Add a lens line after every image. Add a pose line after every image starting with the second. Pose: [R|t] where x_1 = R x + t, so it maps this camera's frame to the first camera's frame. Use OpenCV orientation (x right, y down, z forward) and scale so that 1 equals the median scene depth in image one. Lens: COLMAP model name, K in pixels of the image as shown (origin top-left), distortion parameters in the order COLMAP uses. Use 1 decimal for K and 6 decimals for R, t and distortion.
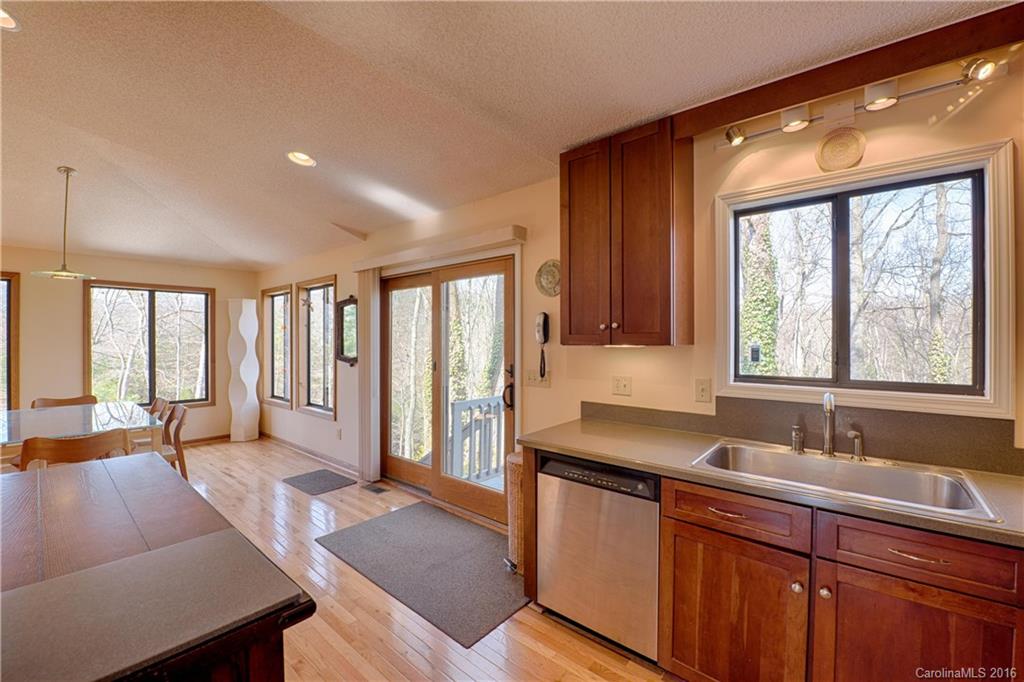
lens RADIAL K [[419.2, 0, 523.8], [0, 419.2, 341.1], [0, 0, 1]] dist [-0.023465, -0.000047]
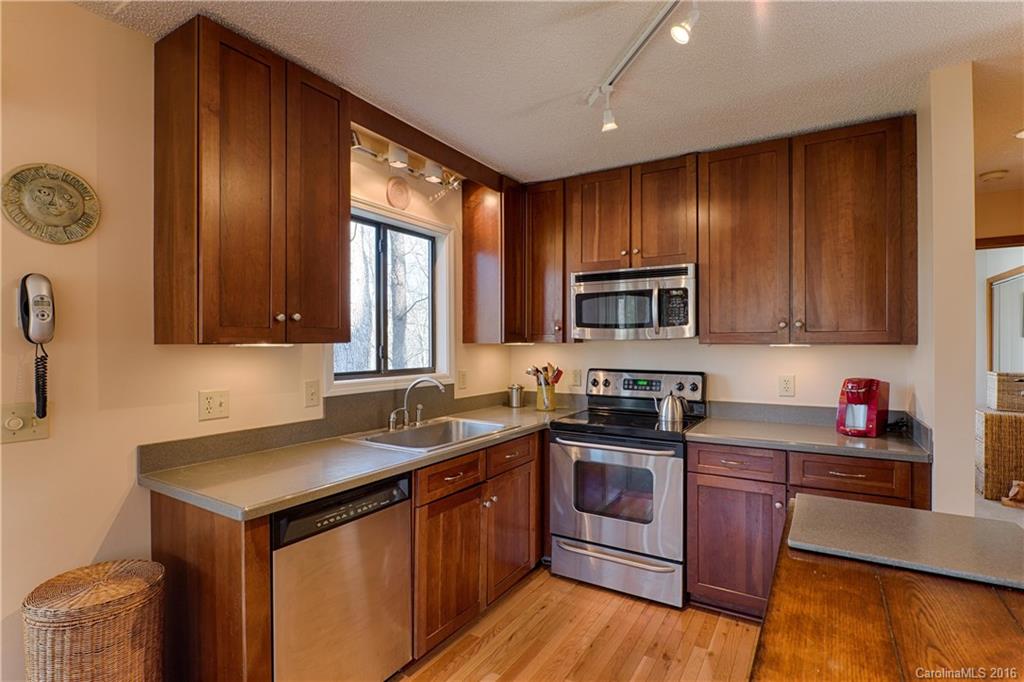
lens RADIAL K [[504.3, 0, 512.0], [0, 504.3, 341.0], [0, 0, 1]] dist [-0.000767, -0.000151]
pose [[-0.146033, 0.003419, 0.989274, -0.729588], [0.000572, 0.999994, -0.003372, 0.007654], [-0.989280, 0.000073, -0.146034, 0.739787]]
